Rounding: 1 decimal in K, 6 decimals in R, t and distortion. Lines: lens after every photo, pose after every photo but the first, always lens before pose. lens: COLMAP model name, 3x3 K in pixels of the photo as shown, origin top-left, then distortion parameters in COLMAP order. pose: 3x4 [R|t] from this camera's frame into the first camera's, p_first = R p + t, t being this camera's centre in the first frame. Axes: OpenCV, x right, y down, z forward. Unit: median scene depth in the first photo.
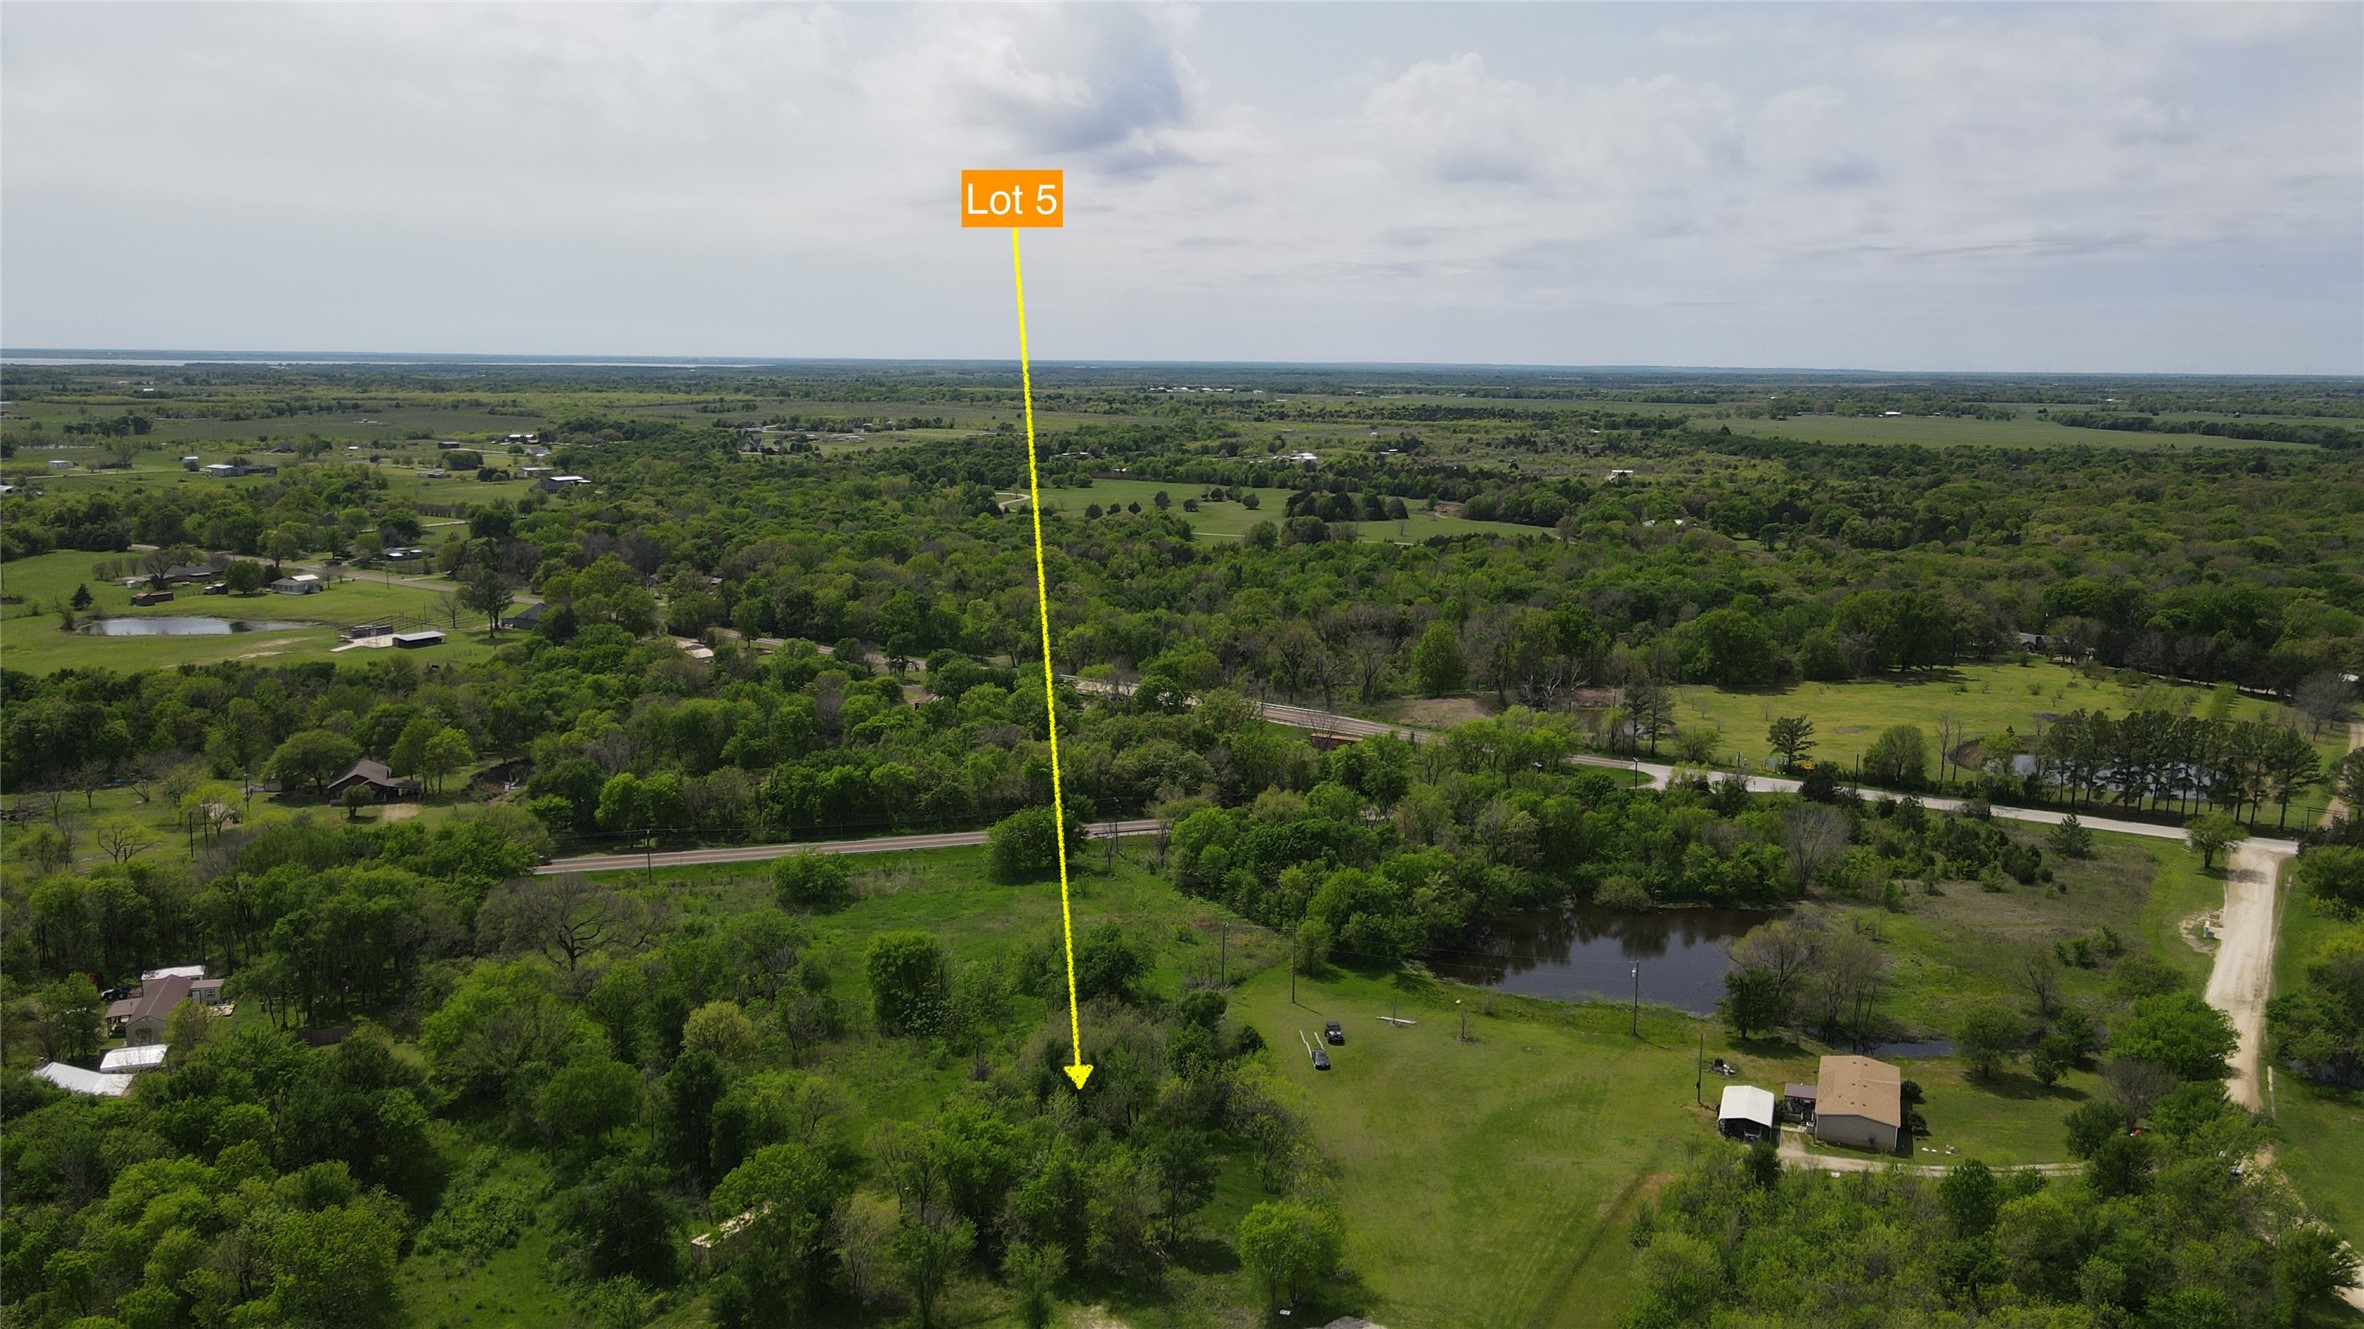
lens RADIAL K [[1738.0, 0, 1186.6], [0, 1738.0, 685.8], [0, 0, 1]] dist [0.008628, 0.025295]
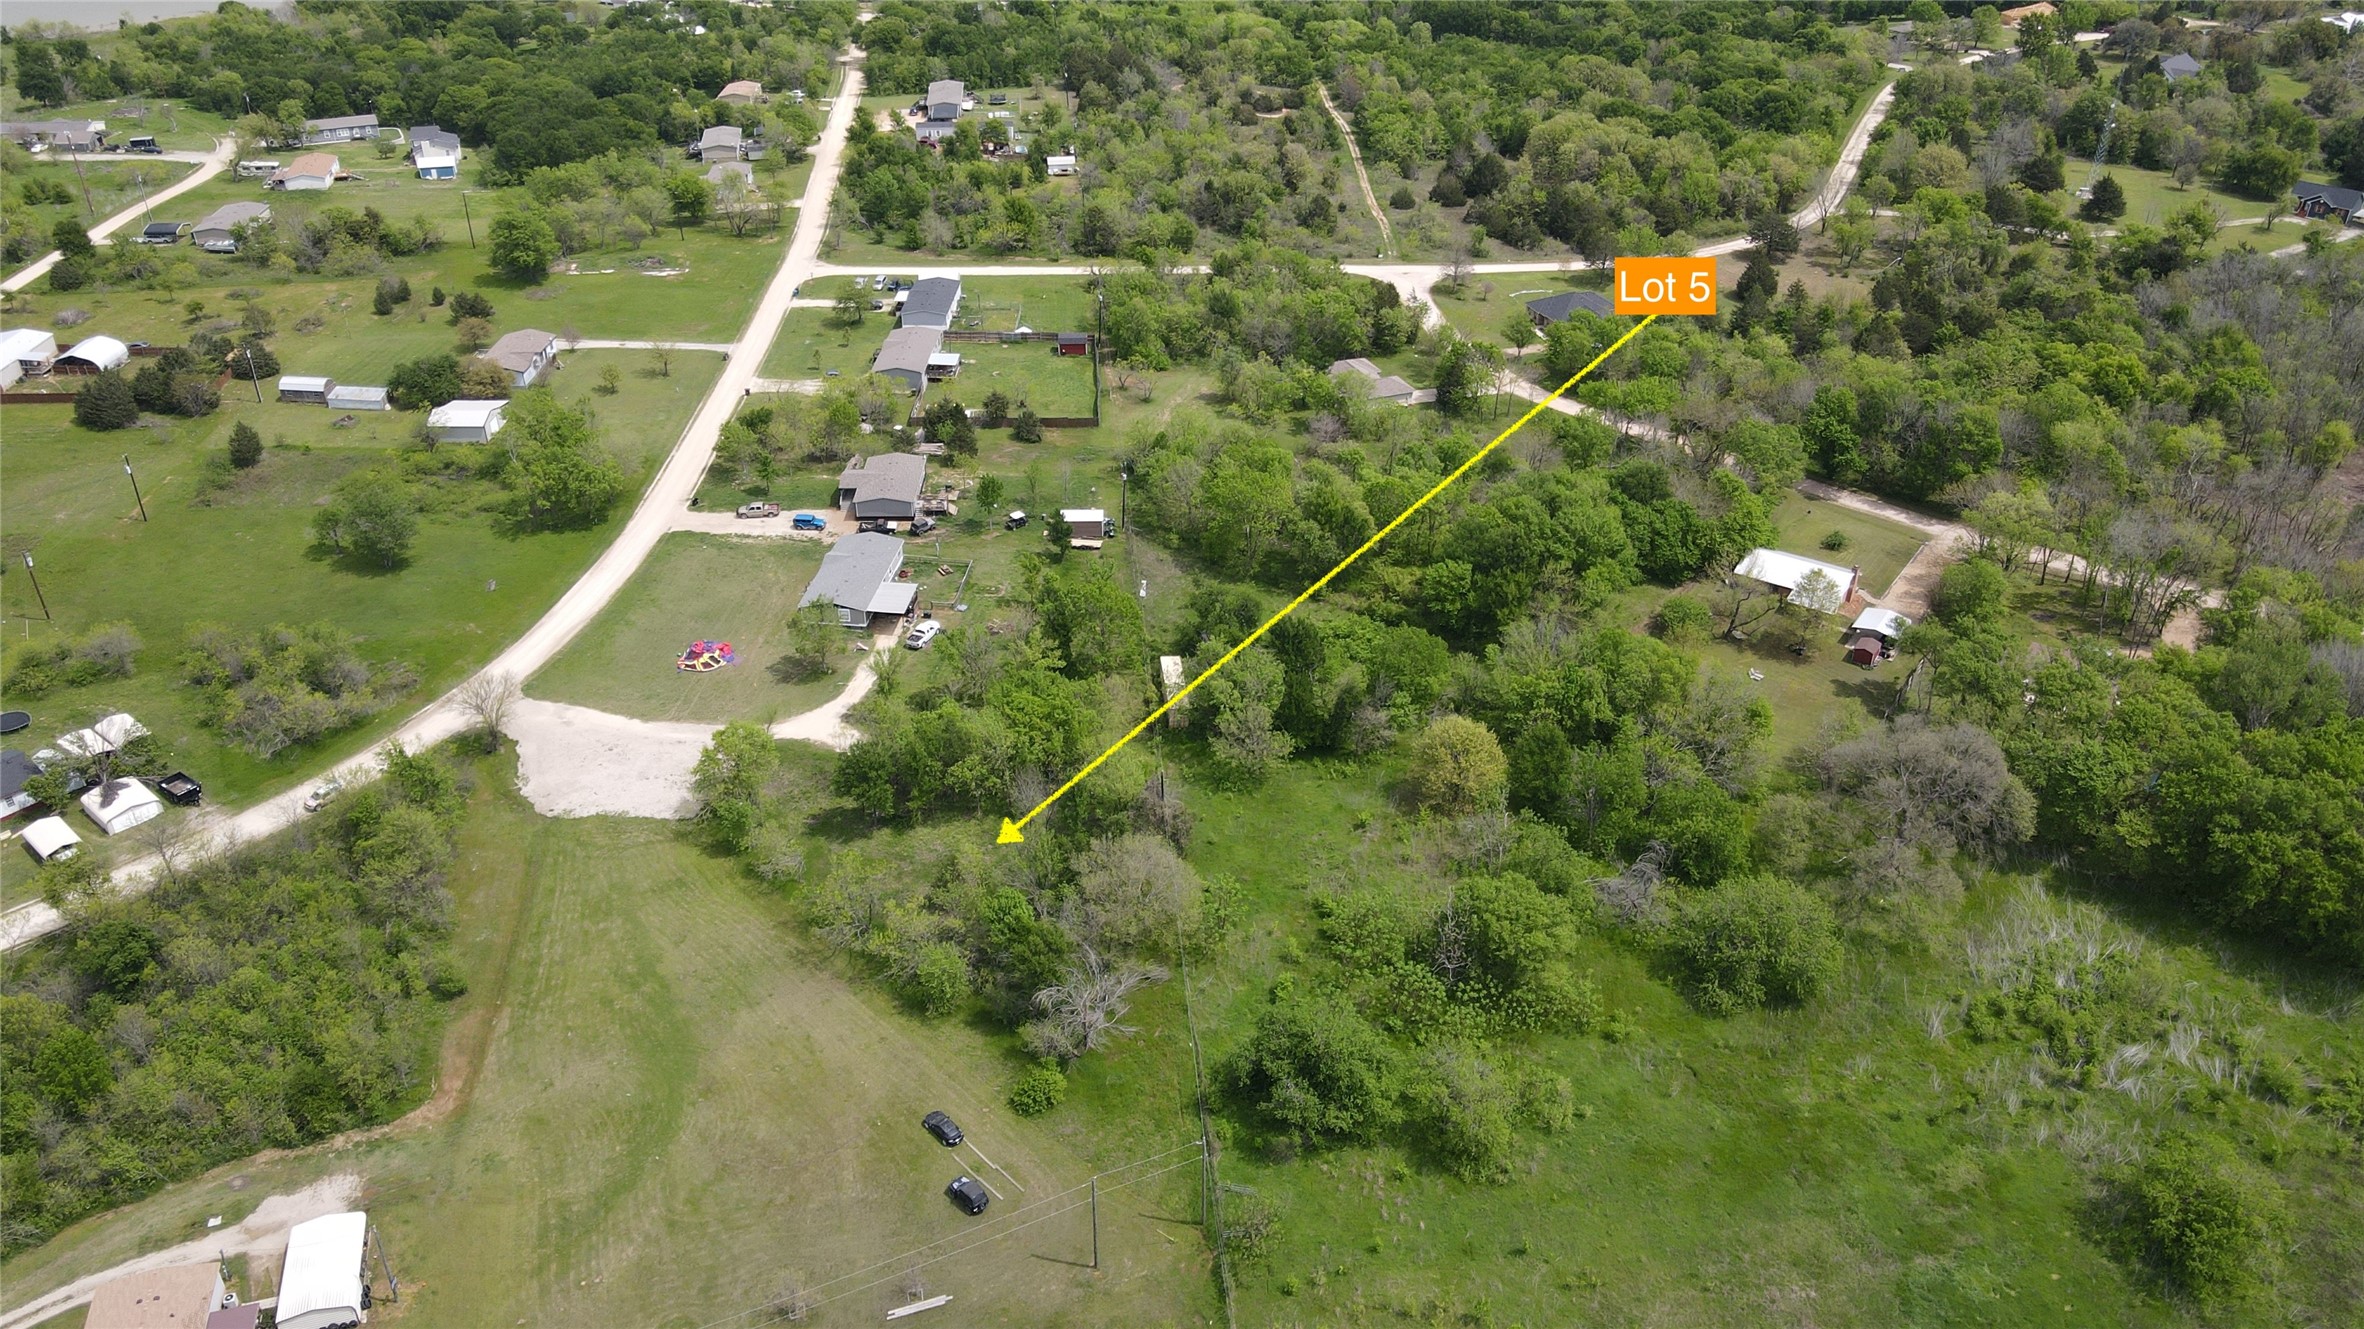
lens RADIAL K [[1738.0, 0, 1174.3], [0, 1738.0, 645.4], [0, 0, 1]] dist [0.008628, 0.025295]
pose [[-0.793634, 0.304993, -0.526426, 0.265542], [-0.120829, 0.769018, 0.627703, -0.333657], [0.596277, 0.561774, -0.573467, 1.132663]]
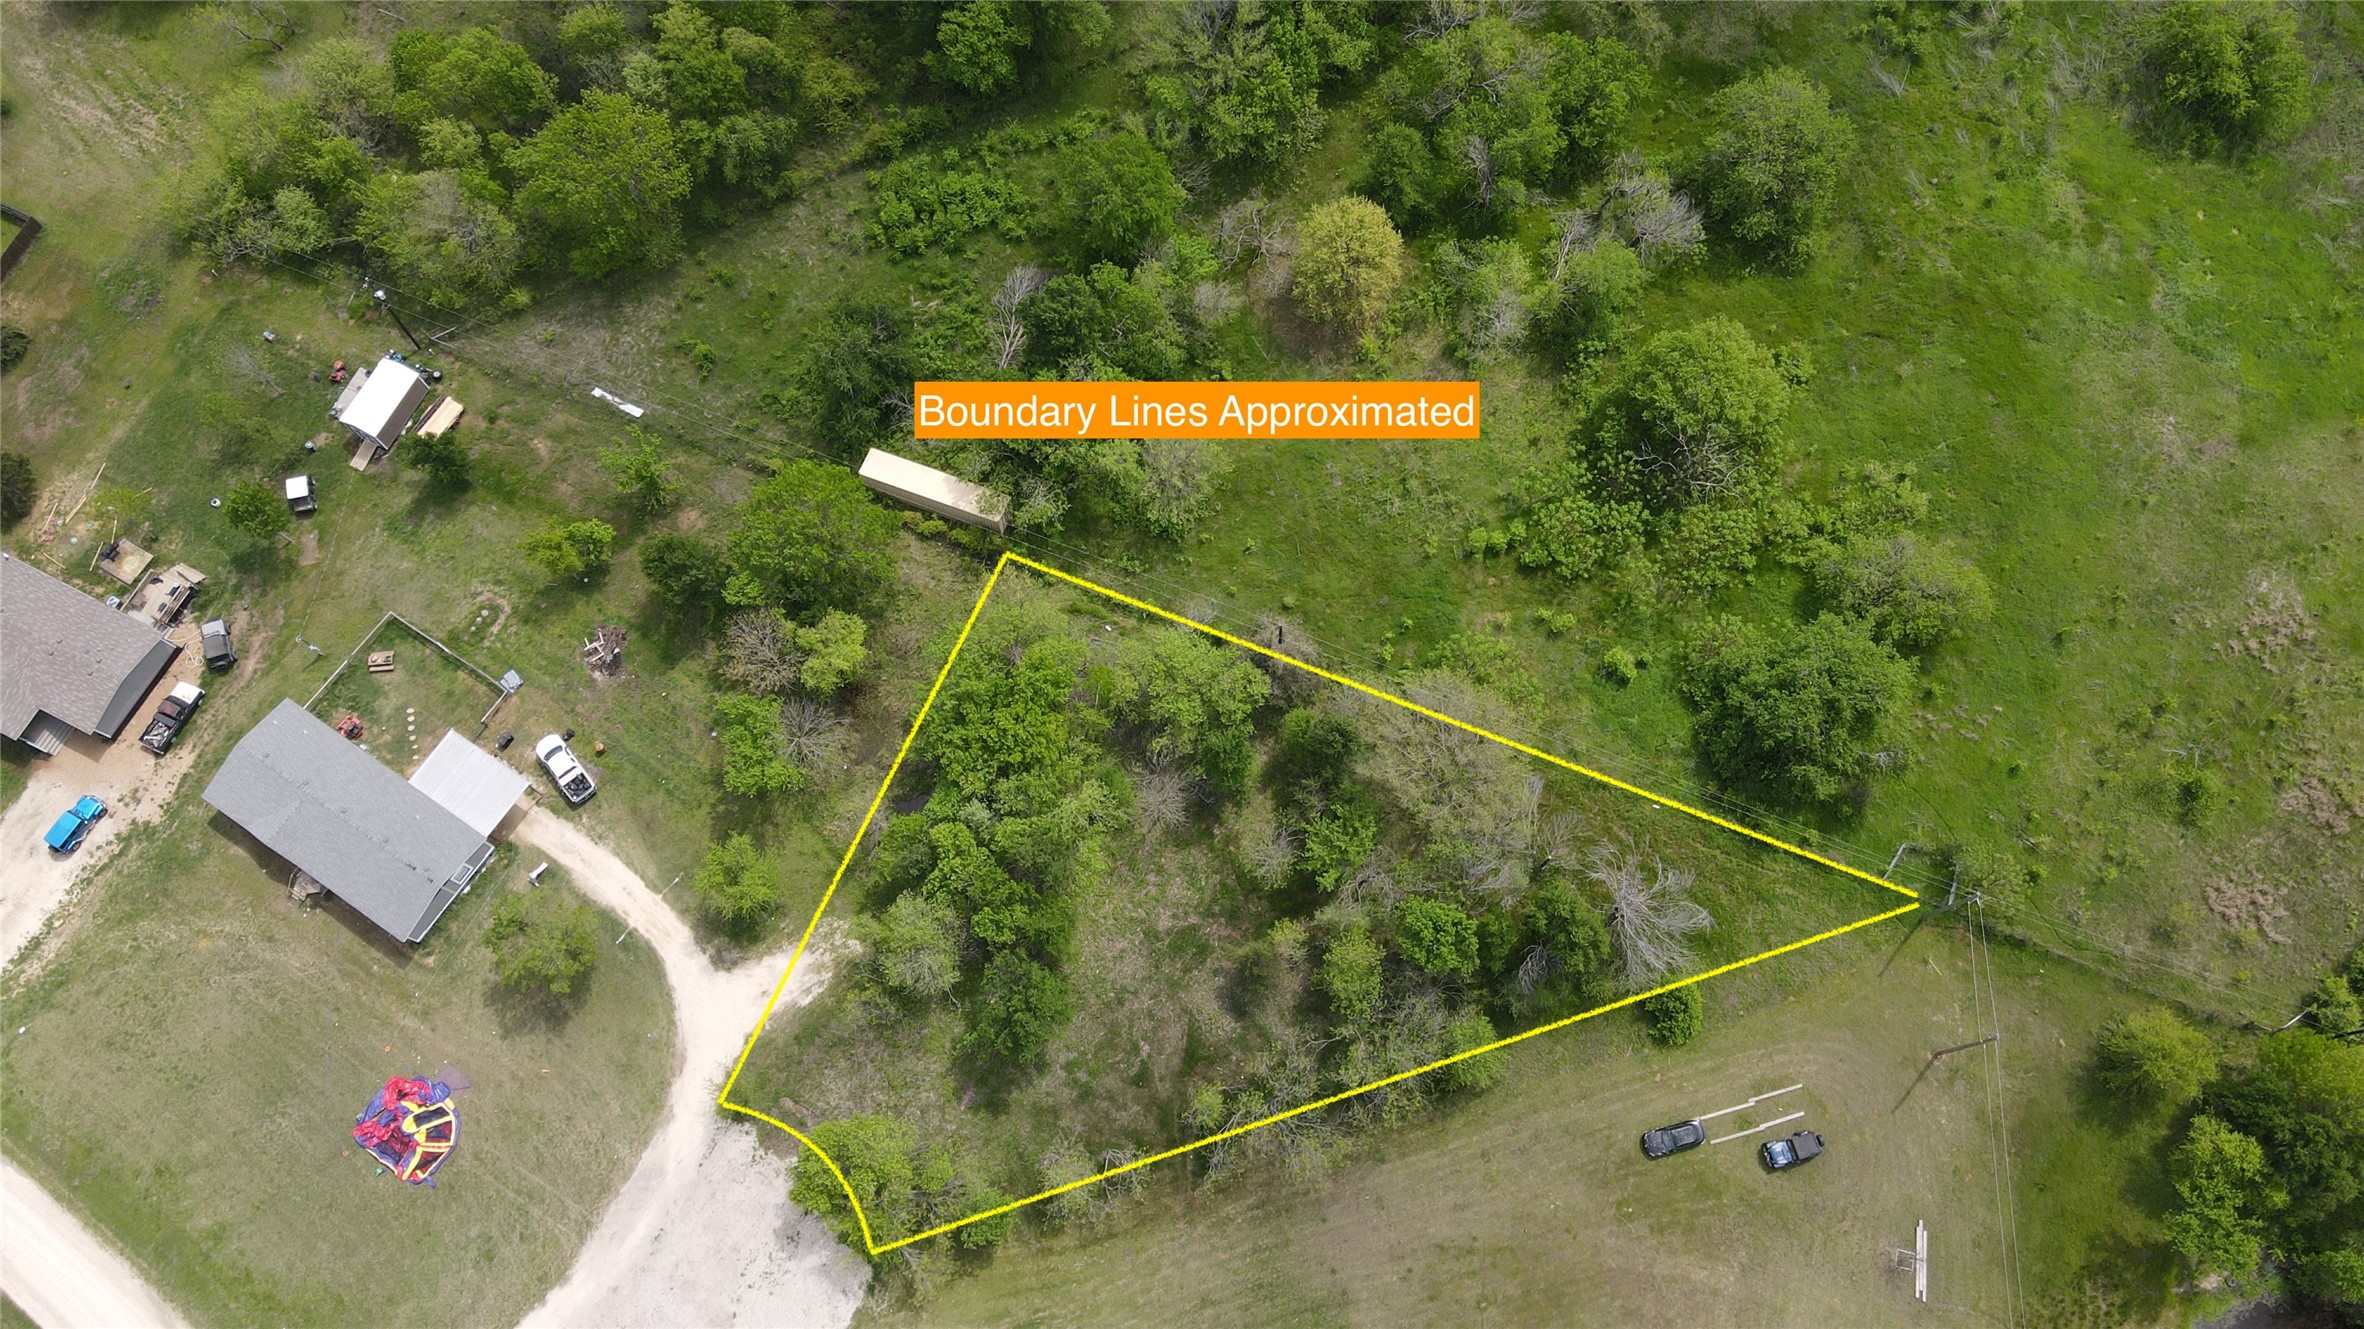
lens RADIAL K [[1738.0, 0, 1180.2], [0, 1738.0, 649.4], [0, 0, 1]] dist [0.008628, 0.025295]
pose [[0.187401, 0.924795, -0.331112, 0.073144], [-0.170767, 0.362623, 0.916157, -0.287533], [0.967326, -0.115146, 0.225880, 0.610353]]
